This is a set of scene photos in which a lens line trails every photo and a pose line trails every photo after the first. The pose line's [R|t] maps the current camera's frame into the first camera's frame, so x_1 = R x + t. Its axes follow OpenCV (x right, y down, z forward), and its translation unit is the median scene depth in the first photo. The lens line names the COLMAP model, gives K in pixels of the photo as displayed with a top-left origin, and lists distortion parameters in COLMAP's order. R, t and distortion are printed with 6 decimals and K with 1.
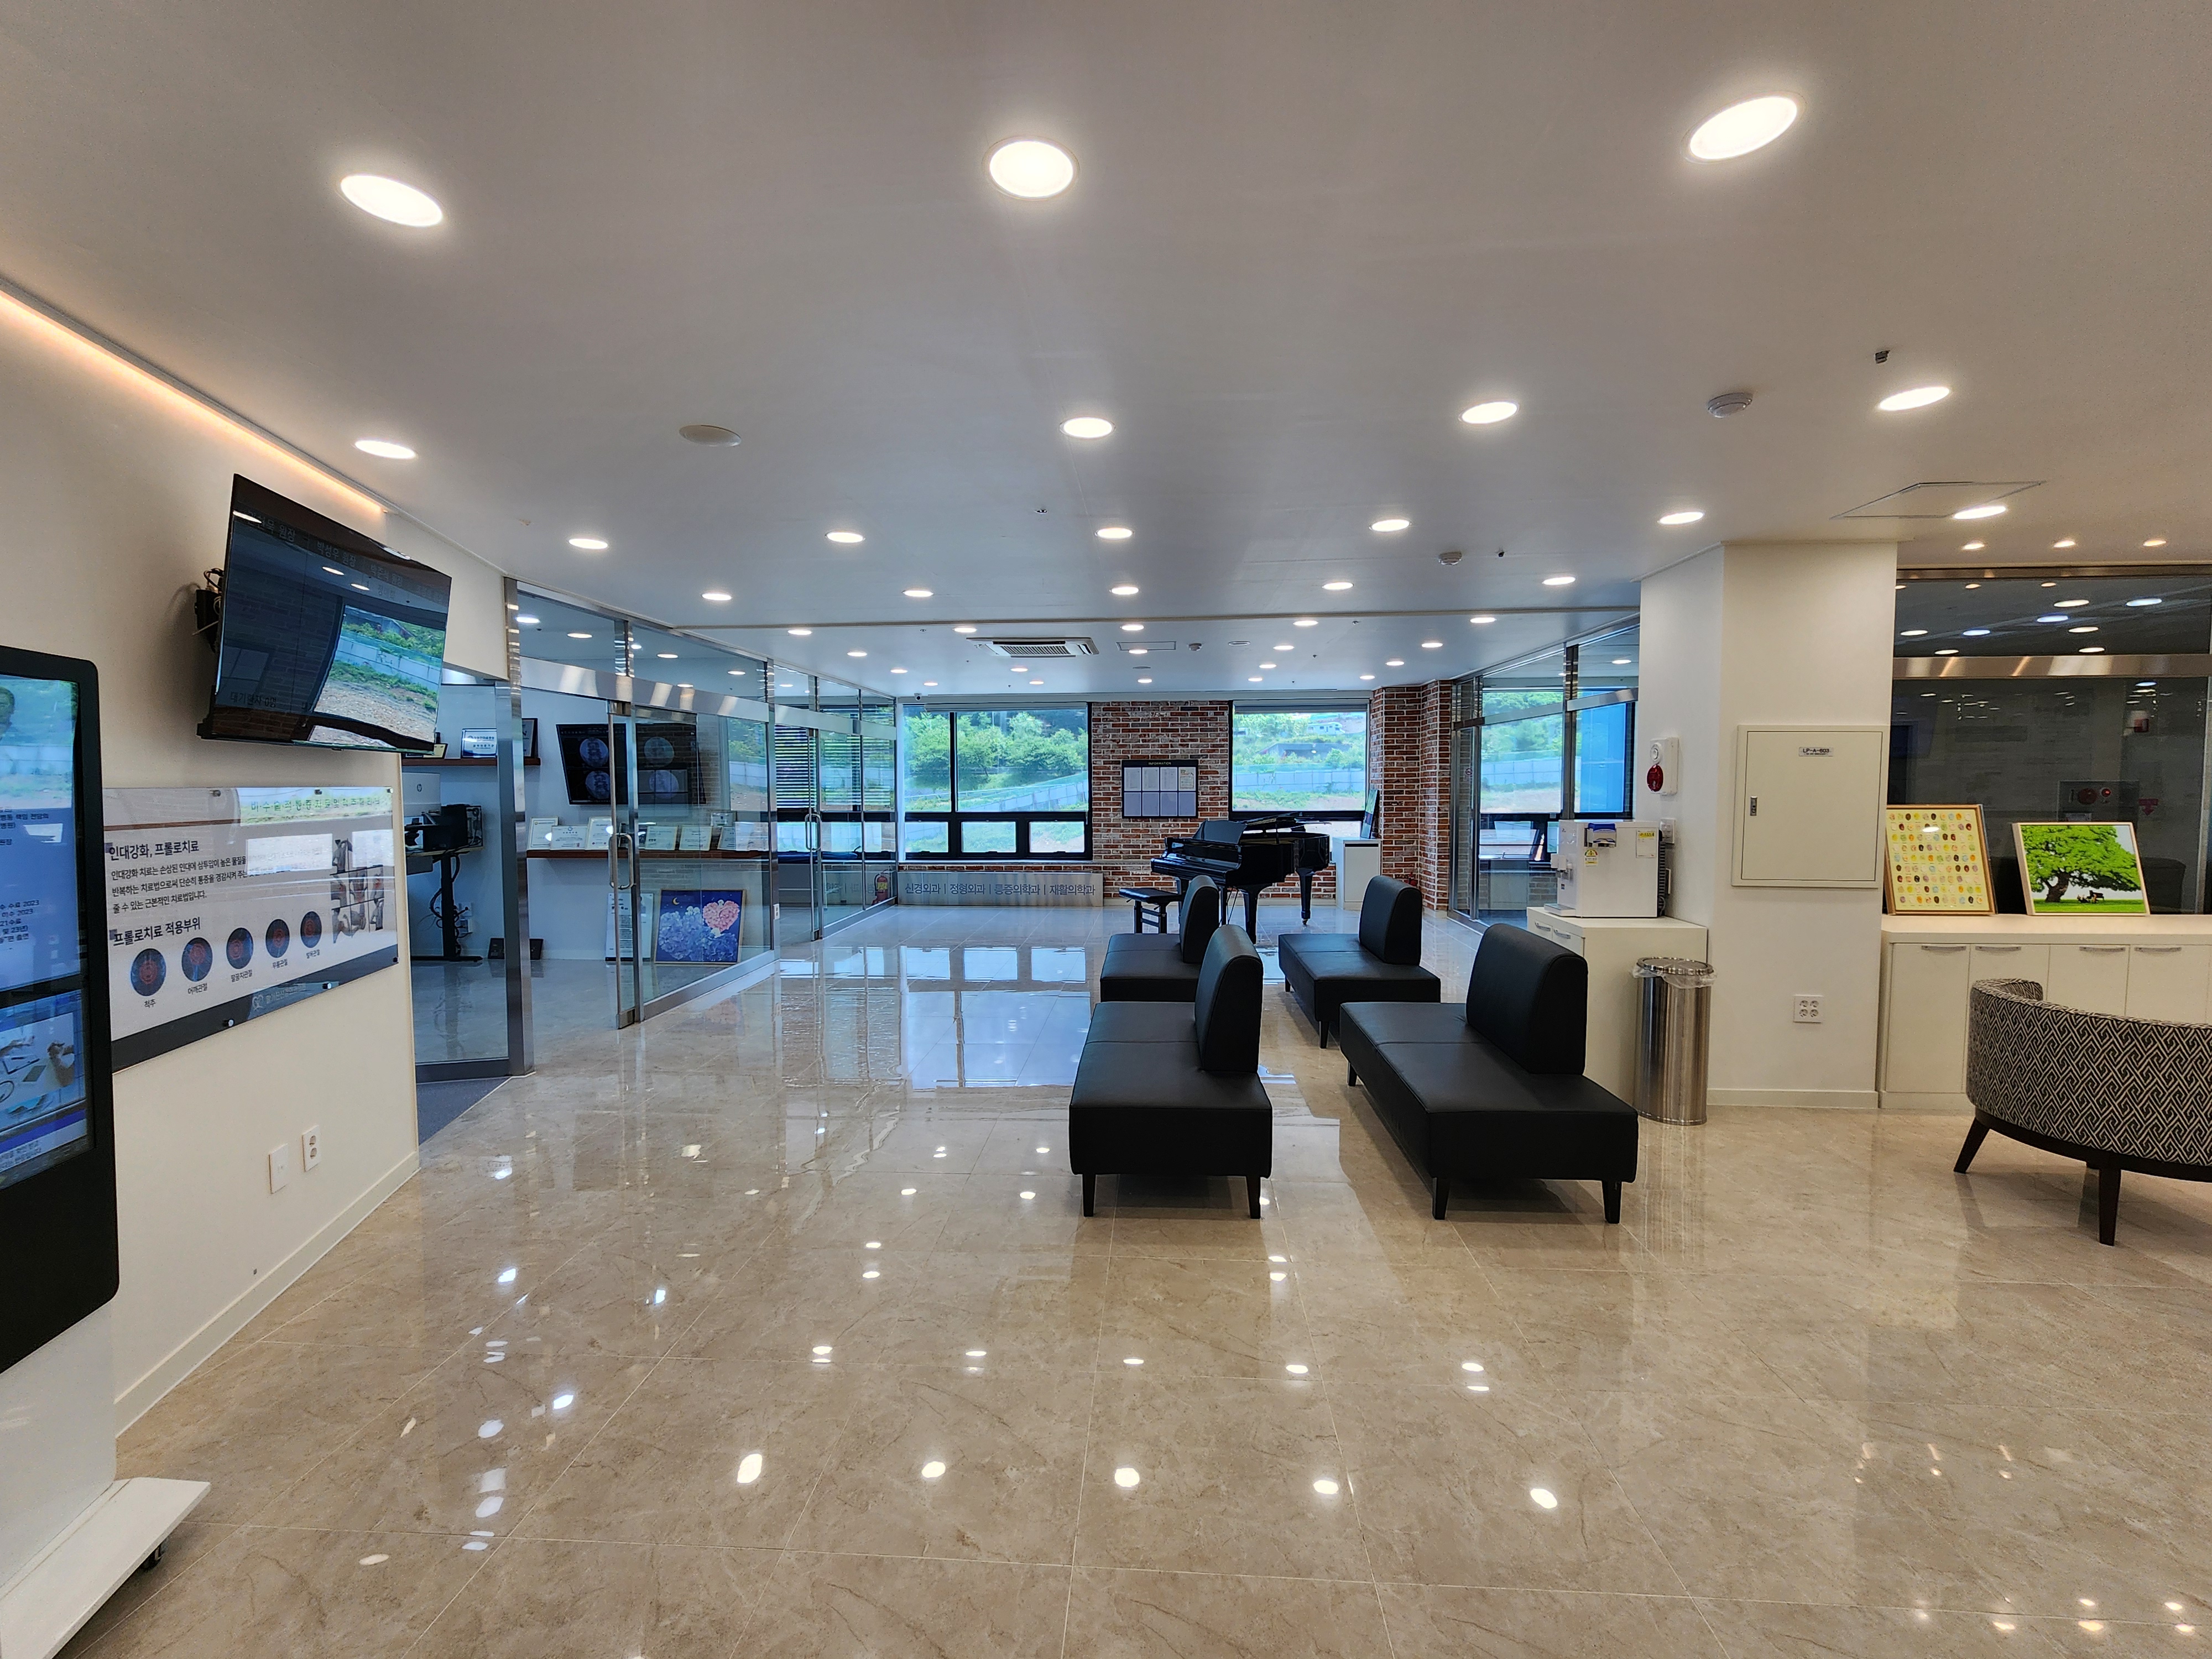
lens RADIAL K [[902.4, 0, 1105.2], [0, 902.4, 826.7], [0, 0, 1]] dist [-0.001726, 0.000474]
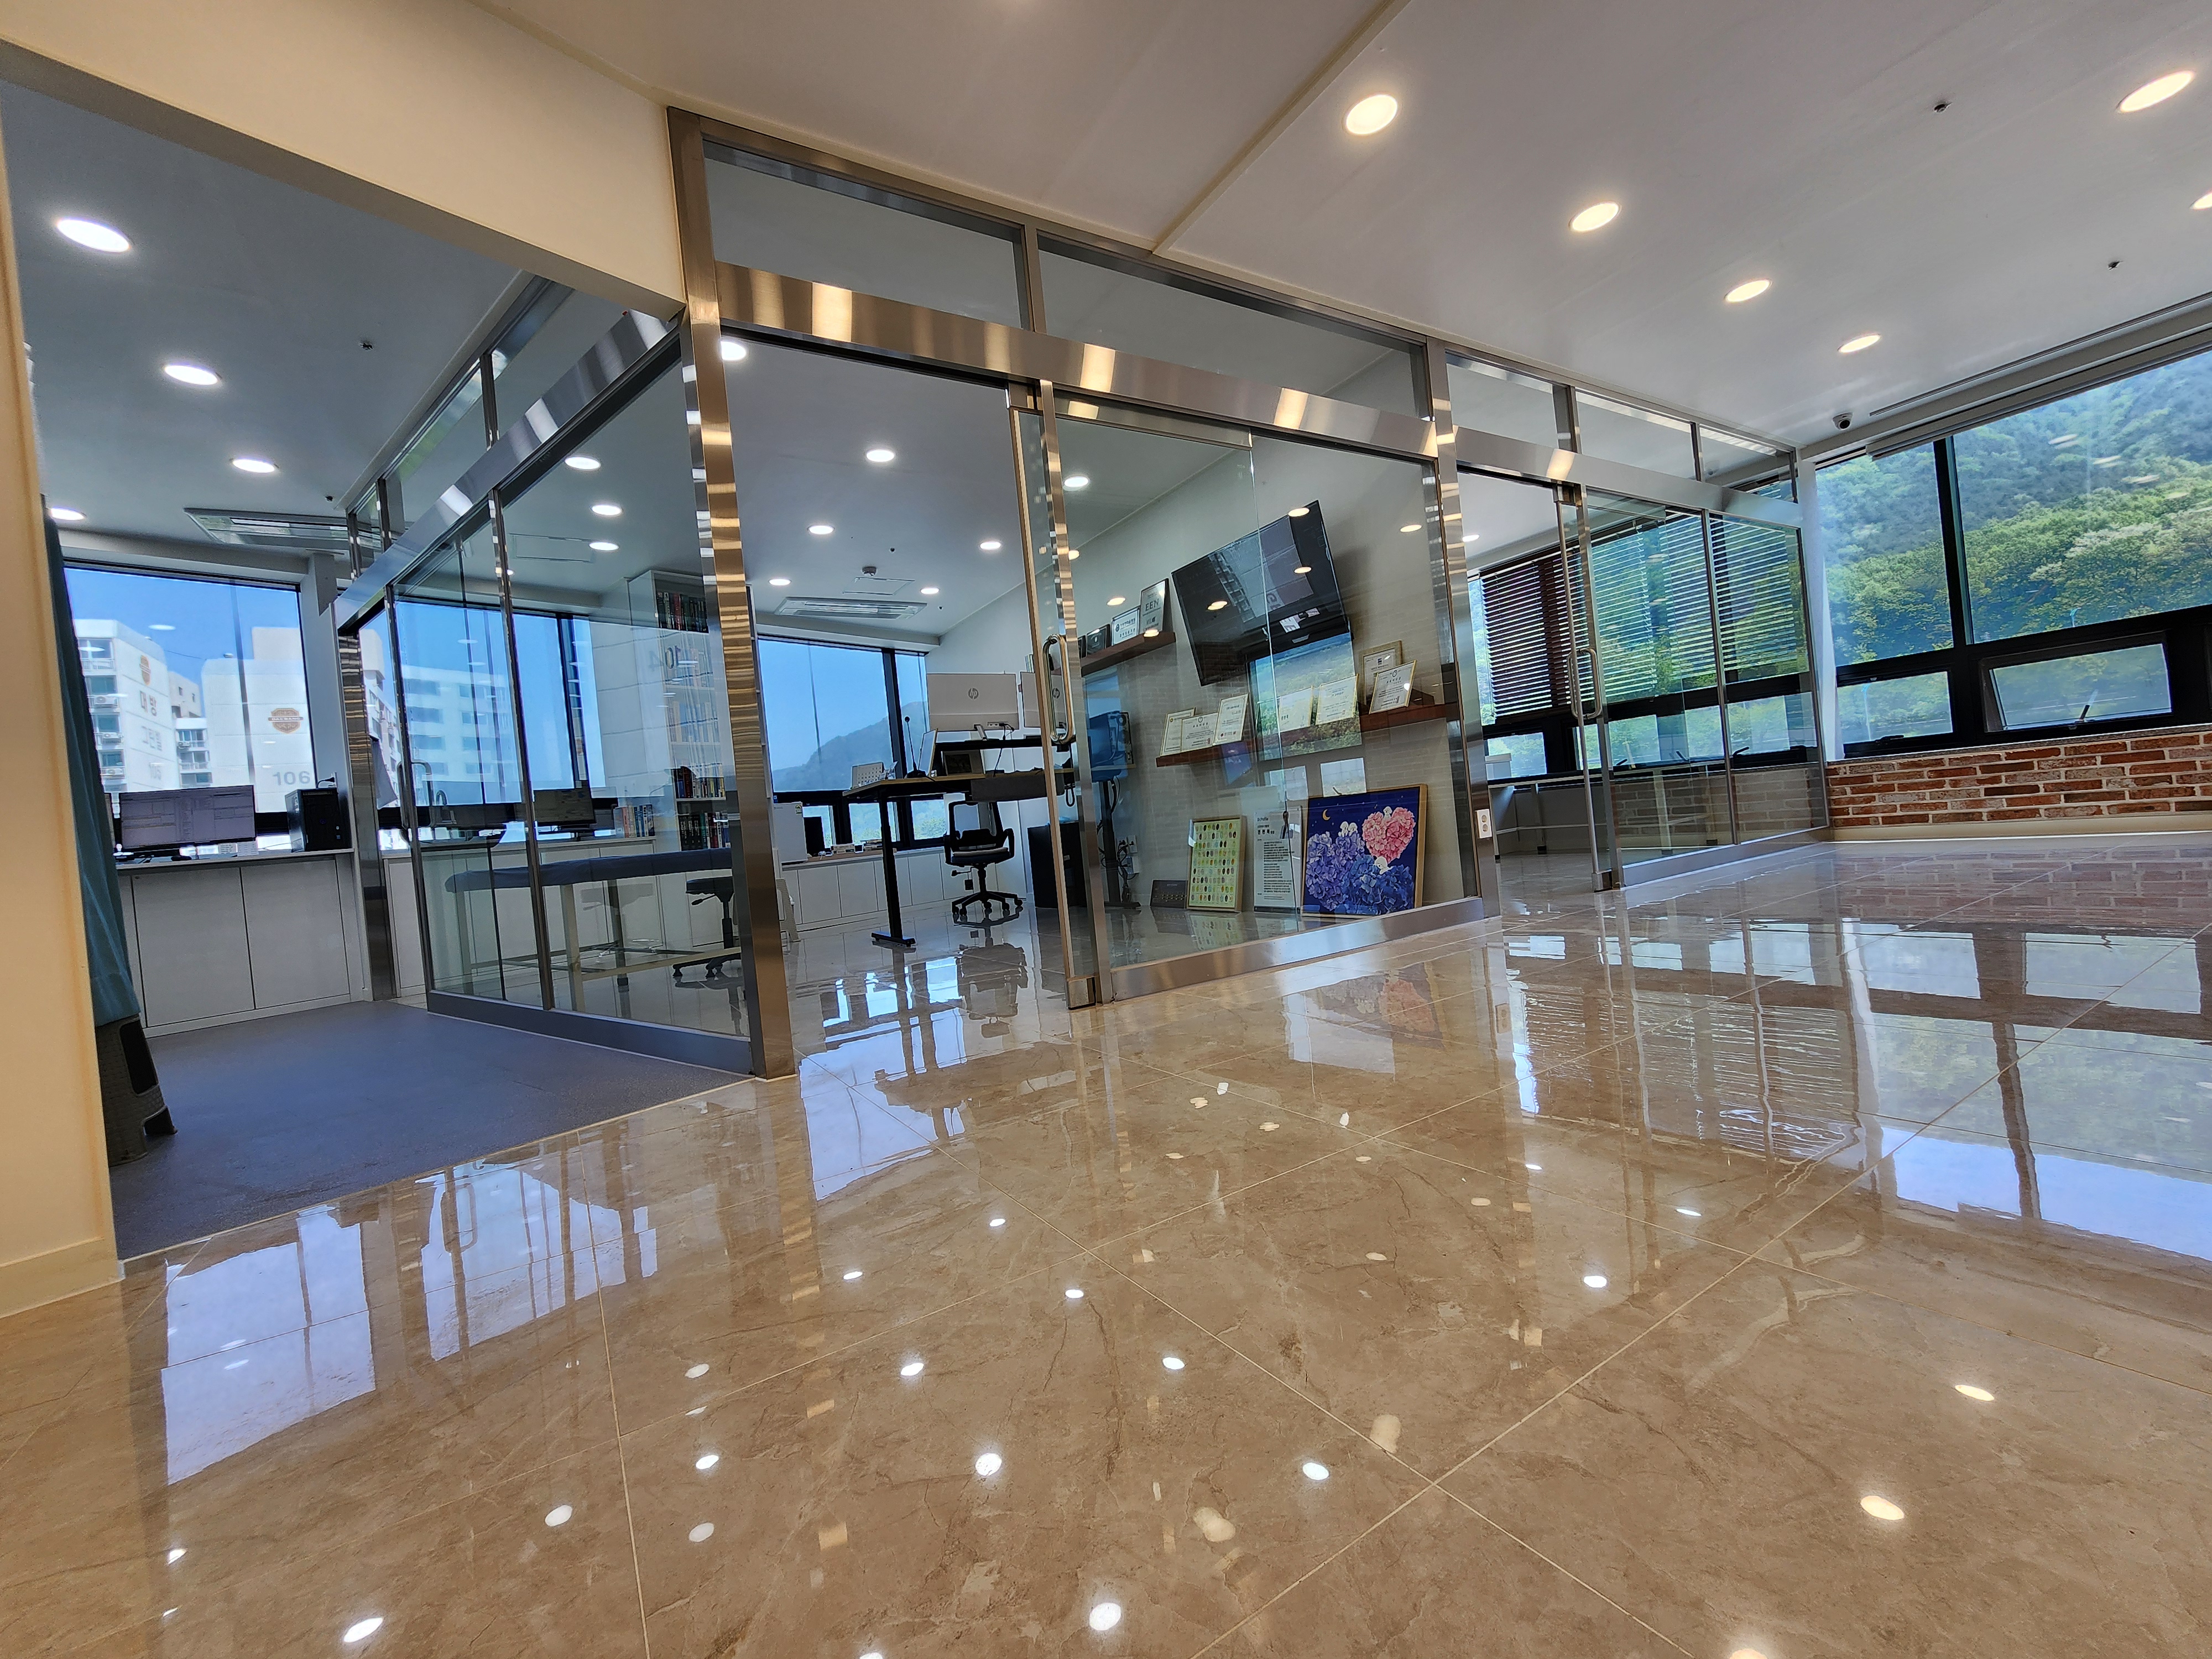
lens RADIAL K [[902.4, 0, 1105.2], [0, 902.4, 826.7], [0, 0, 1]] dist [-0.001726, 0.000474]
pose [[0.578673, -0.054644, -0.813727, -0.049037], [0.056213, 0.998052, -0.027046, 0.067084], [0.813620, -0.030091, 0.580618, 0.361304]]
